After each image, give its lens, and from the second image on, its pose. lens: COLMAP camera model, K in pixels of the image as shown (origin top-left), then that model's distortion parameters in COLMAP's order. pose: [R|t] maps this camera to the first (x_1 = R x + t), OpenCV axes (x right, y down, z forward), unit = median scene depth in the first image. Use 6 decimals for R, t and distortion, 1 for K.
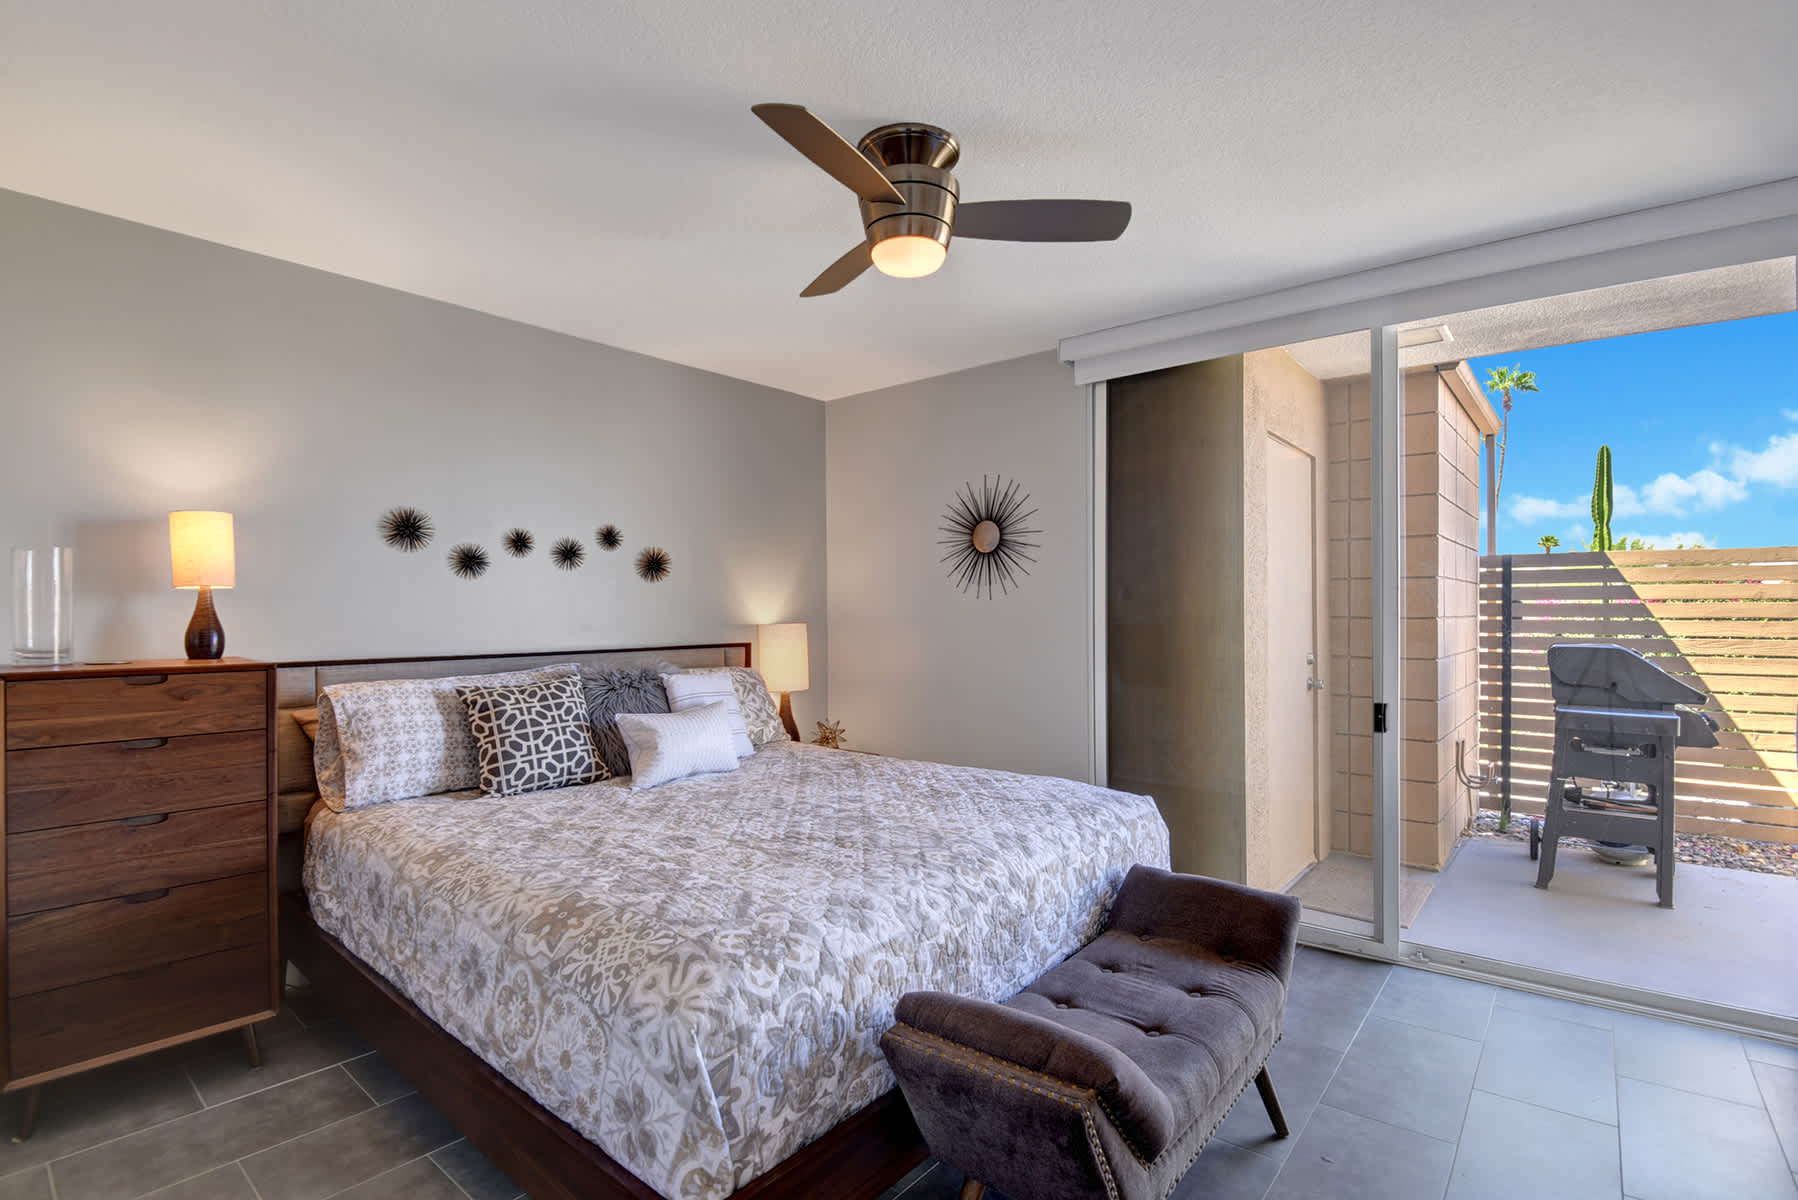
lens RADIAL K [[834.7, 0, 899.0], [0, 834.7, 600.0], [0, 0, 1]] dist [0.000048, 0.000007]
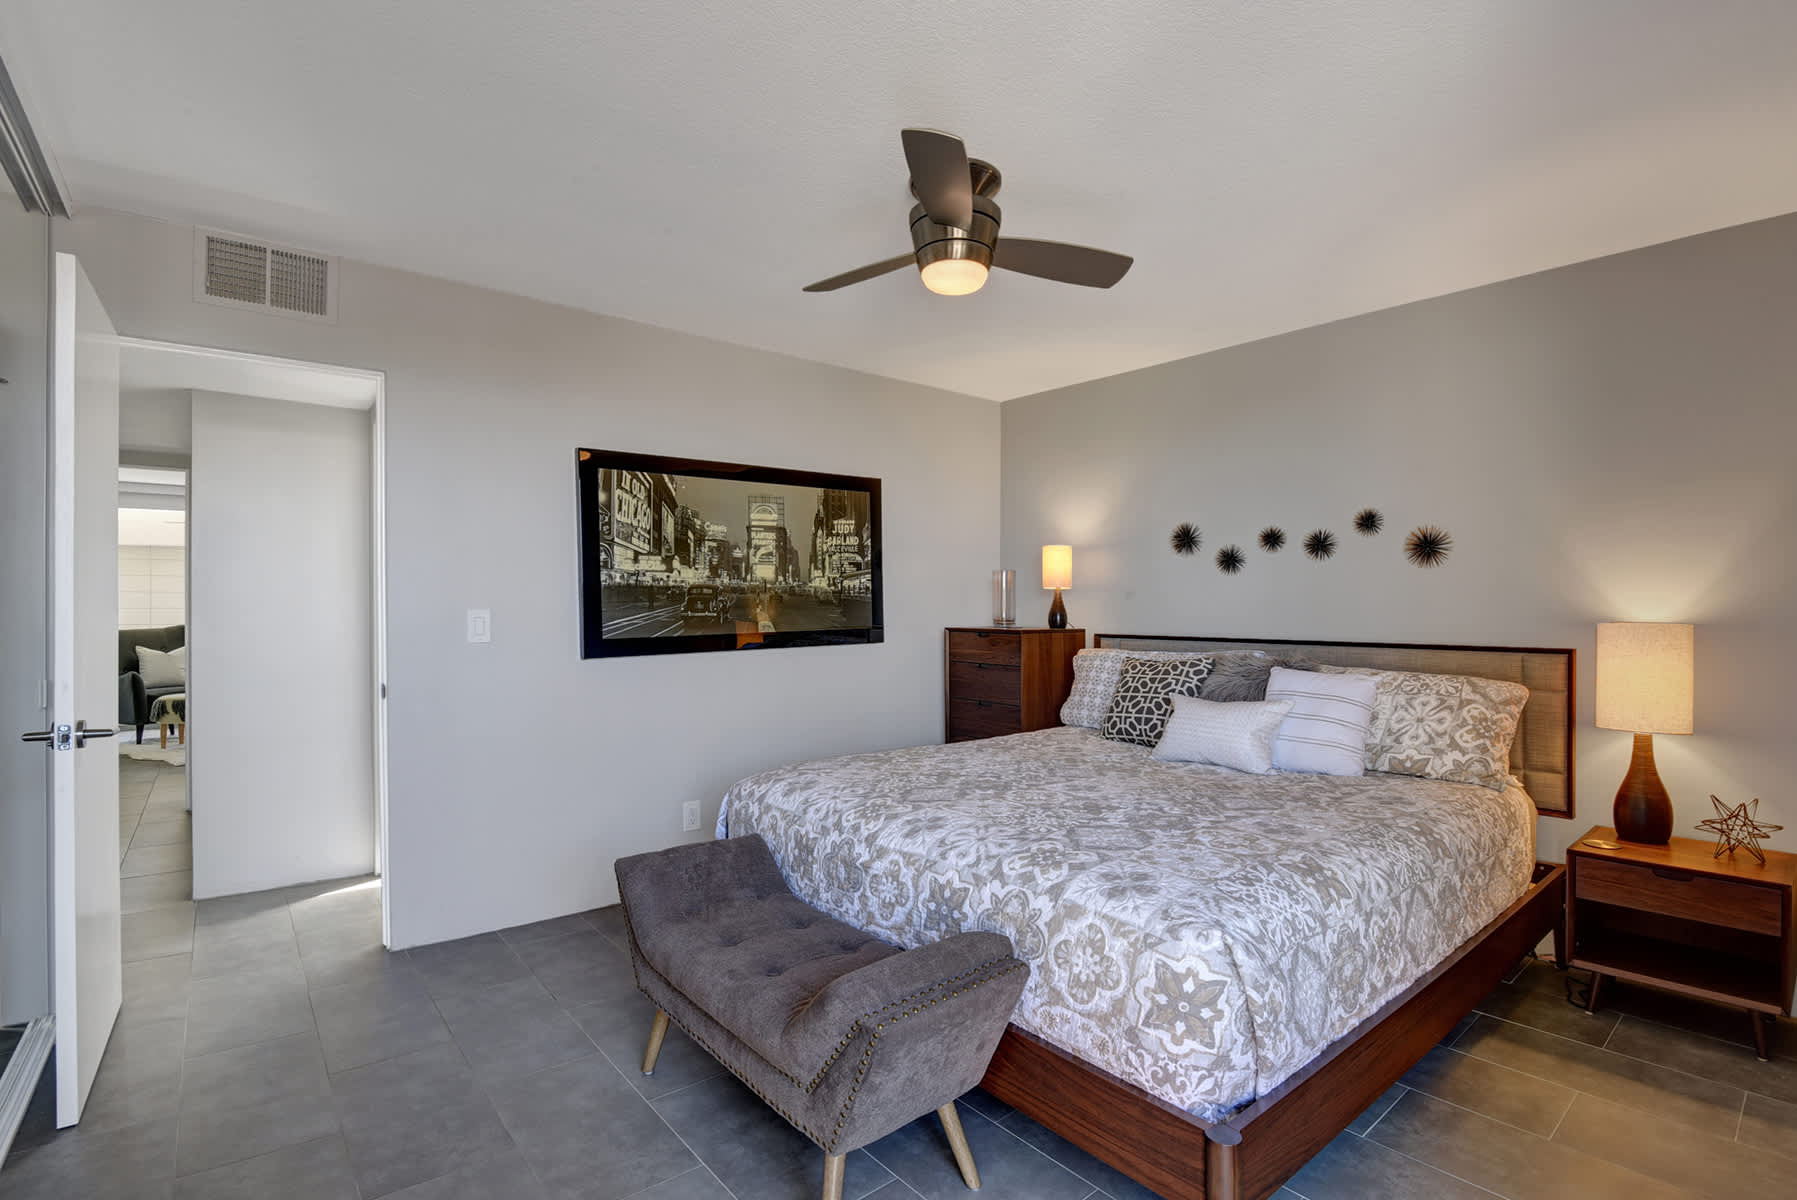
lens RADIAL K [[834.2, 0, 898.5], [0, 834.2, 600.0], [0, 0, 1]] dist [0.000048, 0.000007]
pose [[-0.183759, -0.003546, -0.982965, 0.867207], [0.010994, 0.999924, -0.005662, 0.014218], [0.982910, -0.011847, -0.183706, 0.873341]]
